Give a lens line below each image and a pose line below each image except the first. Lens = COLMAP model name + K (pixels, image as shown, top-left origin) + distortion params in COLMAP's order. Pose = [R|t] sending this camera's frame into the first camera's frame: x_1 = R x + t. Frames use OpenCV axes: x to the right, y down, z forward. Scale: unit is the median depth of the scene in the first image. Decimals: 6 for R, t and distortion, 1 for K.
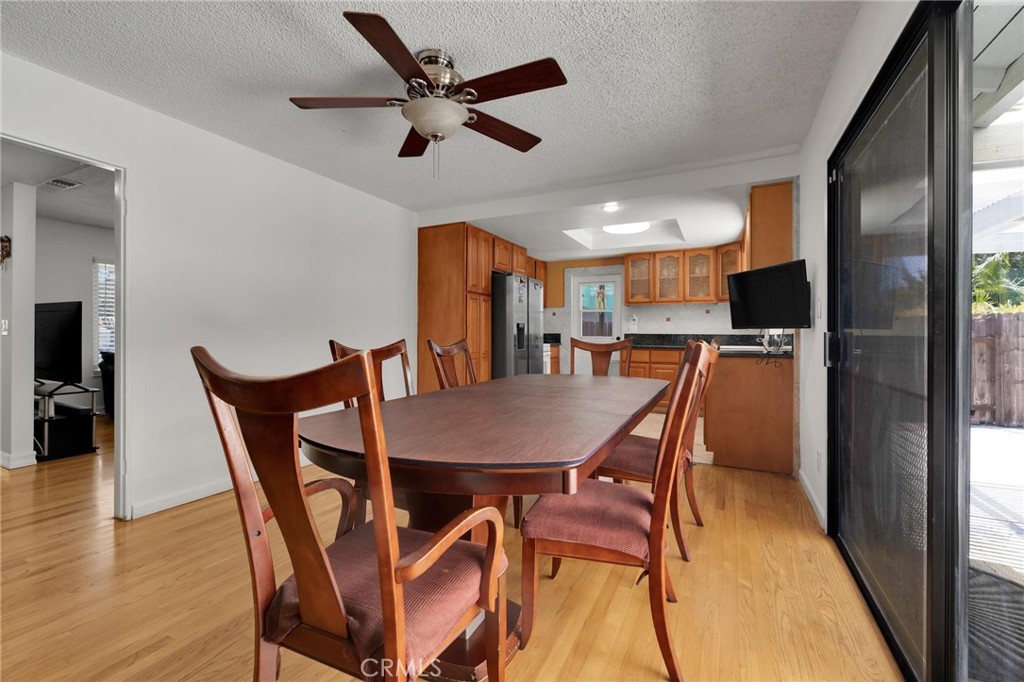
lens RADIAL K [[428.3, 0, 515.1], [0, 428.3, 334.4], [0, 0, 1]] dist [-0.017763, -0.000030]
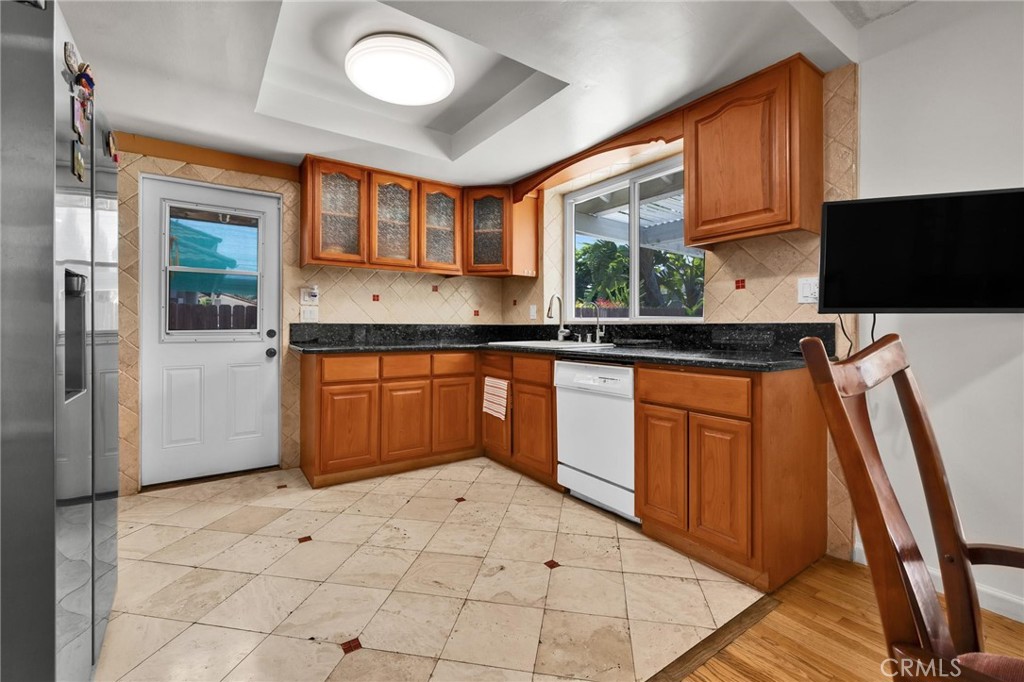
lens RADIAL K [[433.6, 0, 511.3], [0, 433.6, 323.3], [0, 0, 1]] dist [-0.000269, 0.000003]
pose [[0.480424, 0.003486, 0.877029, -0.061024], [-0.000628, 0.999993, -0.003631, 0.000642], [-0.877036, 0.001194, 0.480423, 0.591865]]
